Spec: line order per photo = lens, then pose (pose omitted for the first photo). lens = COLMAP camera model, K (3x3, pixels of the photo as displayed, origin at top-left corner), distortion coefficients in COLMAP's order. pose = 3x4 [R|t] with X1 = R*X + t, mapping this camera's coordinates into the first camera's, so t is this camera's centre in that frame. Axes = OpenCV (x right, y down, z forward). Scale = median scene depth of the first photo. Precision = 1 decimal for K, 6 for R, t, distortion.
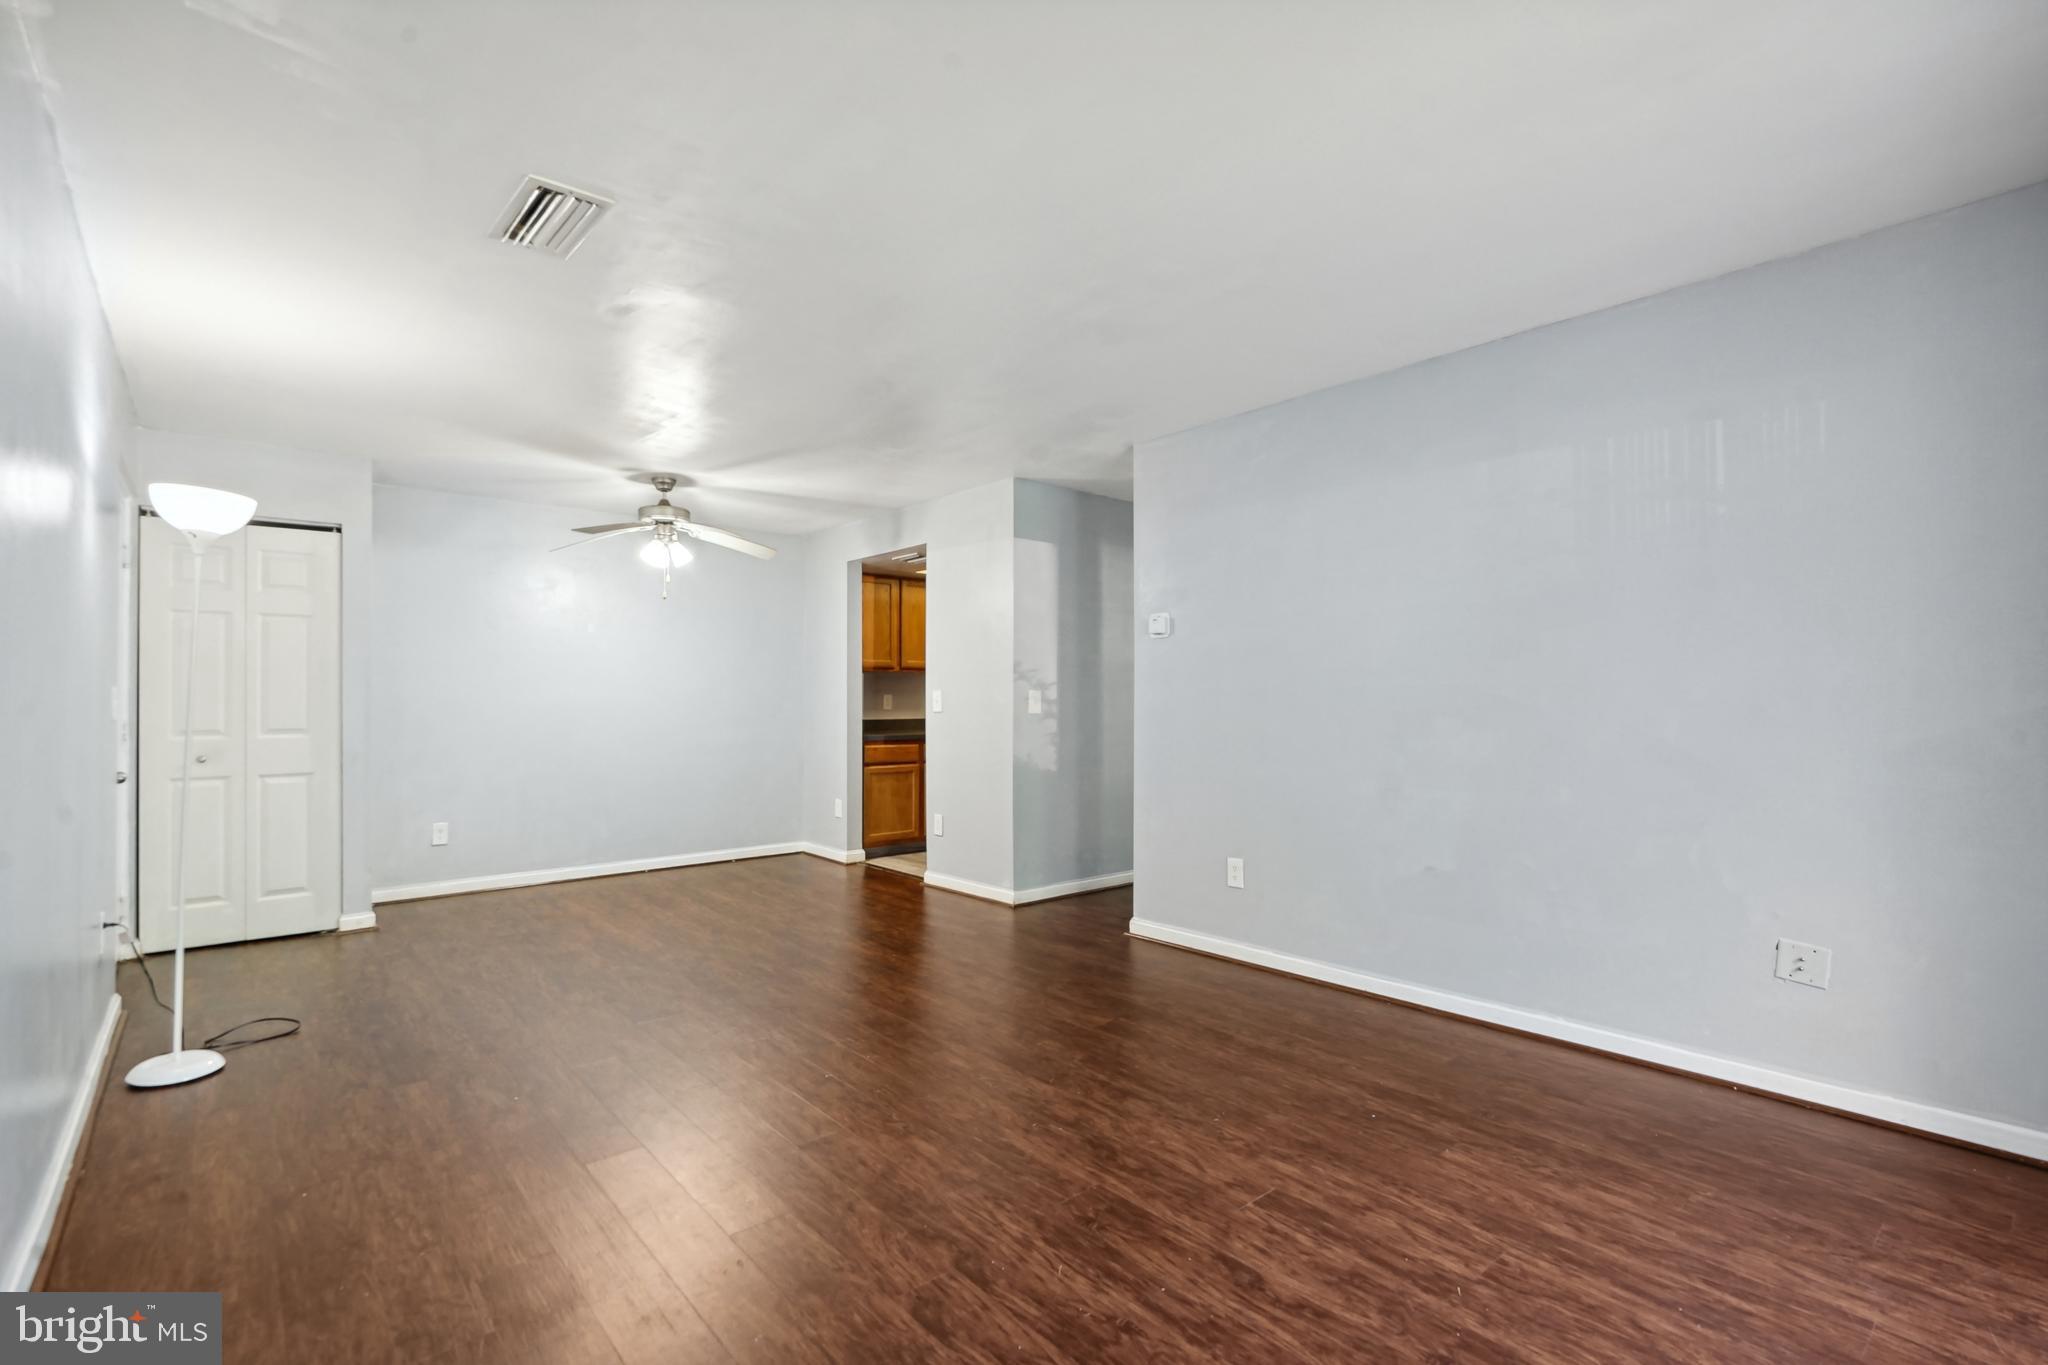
lens RADIAL K [[942.6, 0, 1025.7], [0, 942.6, 689.6], [0, 0, 1]] dist [-0.010076, 0.000407]
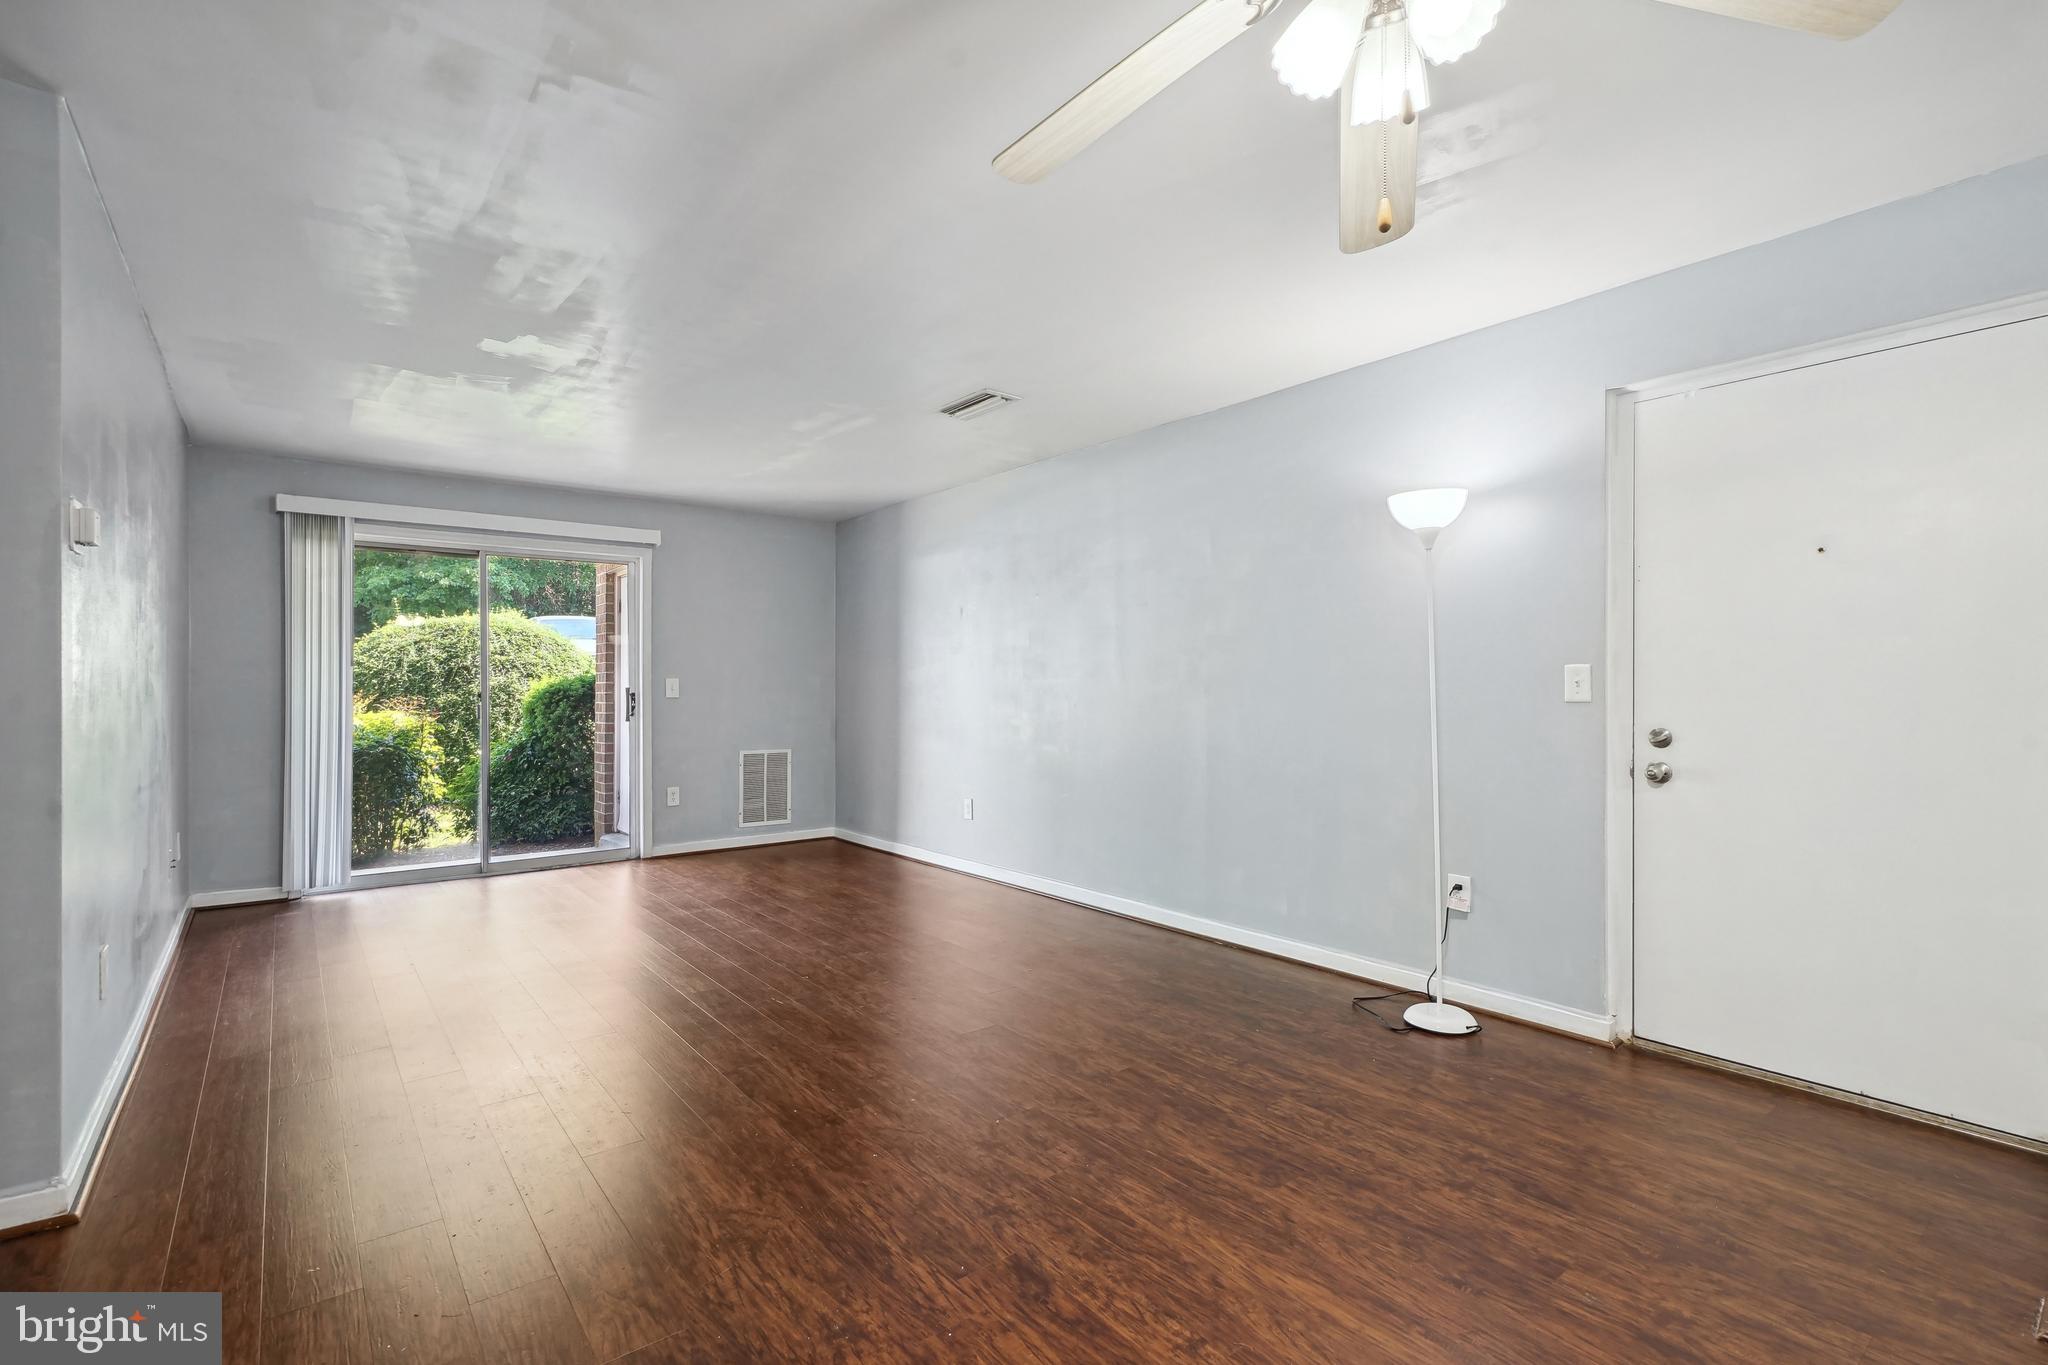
lens RADIAL K [[928.3, 0, 1004.9], [0, 928.3, 681.2], [0, 0, 1]] dist [-0.012358, -0.000104]
pose [[-0.998787, 0.004801, 0.049007, -0.339984], [0.003597, 0.999690, -0.024631, 0.023854], [-0.049110, -0.024425, -0.998495, 1.387048]]
